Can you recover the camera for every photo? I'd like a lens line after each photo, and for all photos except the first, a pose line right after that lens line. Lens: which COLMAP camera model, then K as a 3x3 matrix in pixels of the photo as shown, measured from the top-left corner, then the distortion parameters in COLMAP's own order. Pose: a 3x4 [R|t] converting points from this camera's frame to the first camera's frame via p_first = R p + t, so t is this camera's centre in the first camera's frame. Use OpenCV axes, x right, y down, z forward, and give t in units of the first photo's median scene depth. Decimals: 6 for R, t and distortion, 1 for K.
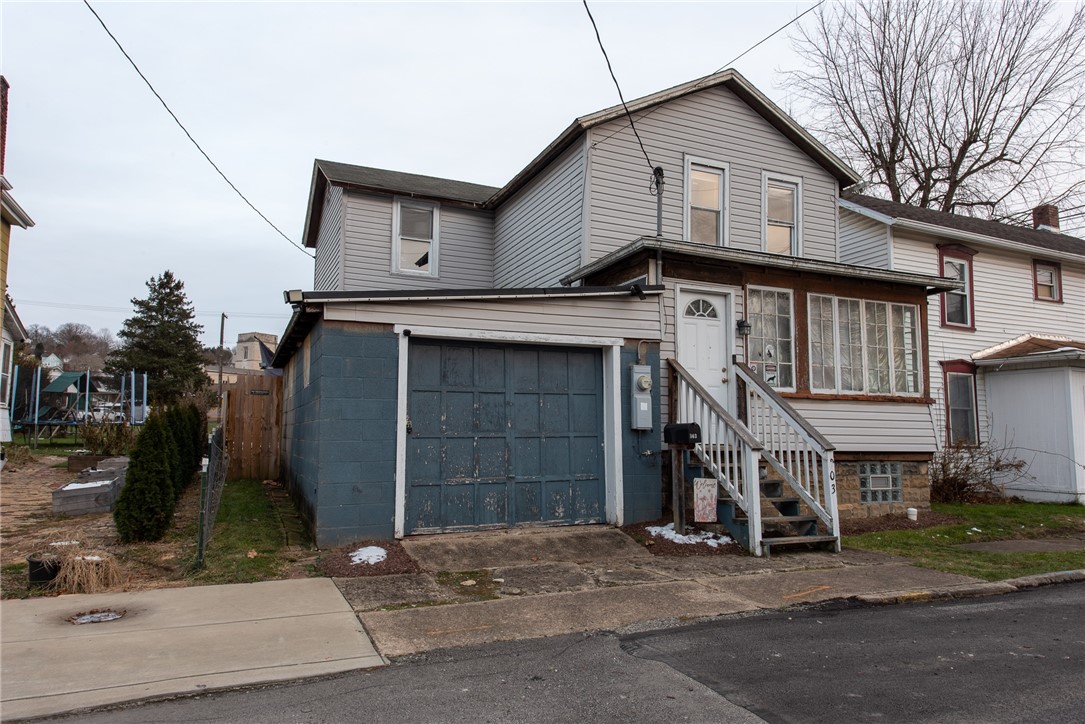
lens RADIAL K [[687.2, 0, 539.1], [0, 687.2, 365.0], [0, 0, 1]] dist [0.016075, -0.001813]
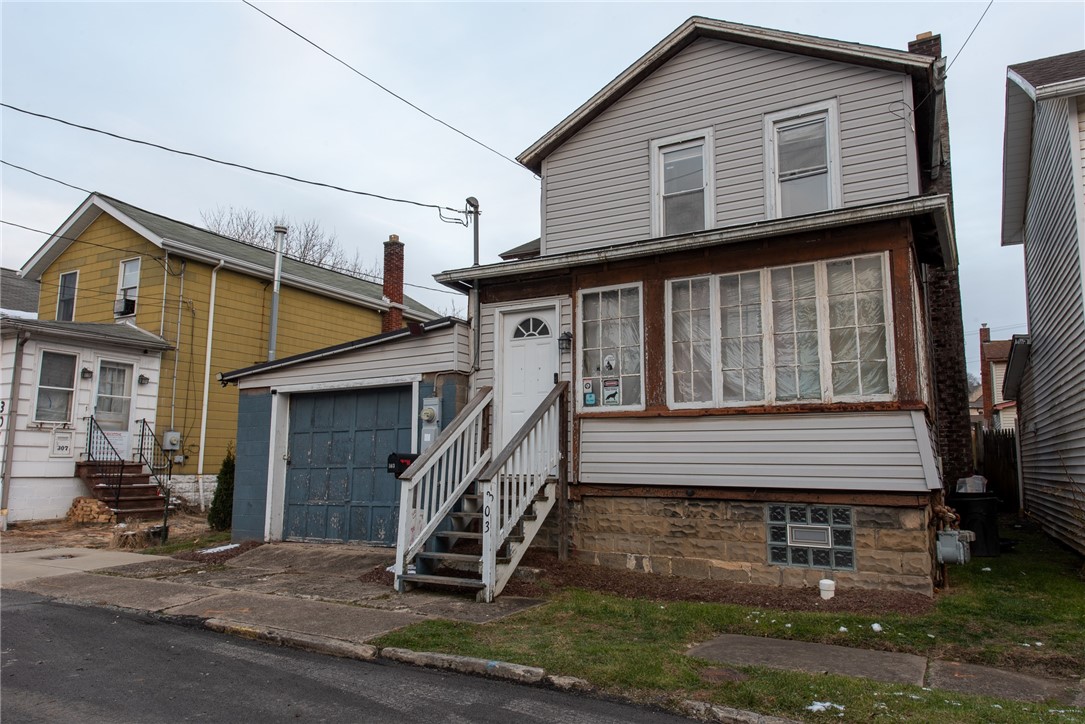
lens RADIAL K [[687.2, 0, 542.4], [0, 687.2, 364.4], [0, 0, 1]] dist [0.016075, -0.001813]
pose [[0.621551, -0.119325, -0.774232, 0.946471], [0.080919, 0.992824, -0.088053, 0.049311], [0.779183, -0.007920, 0.626746, 0.427935]]
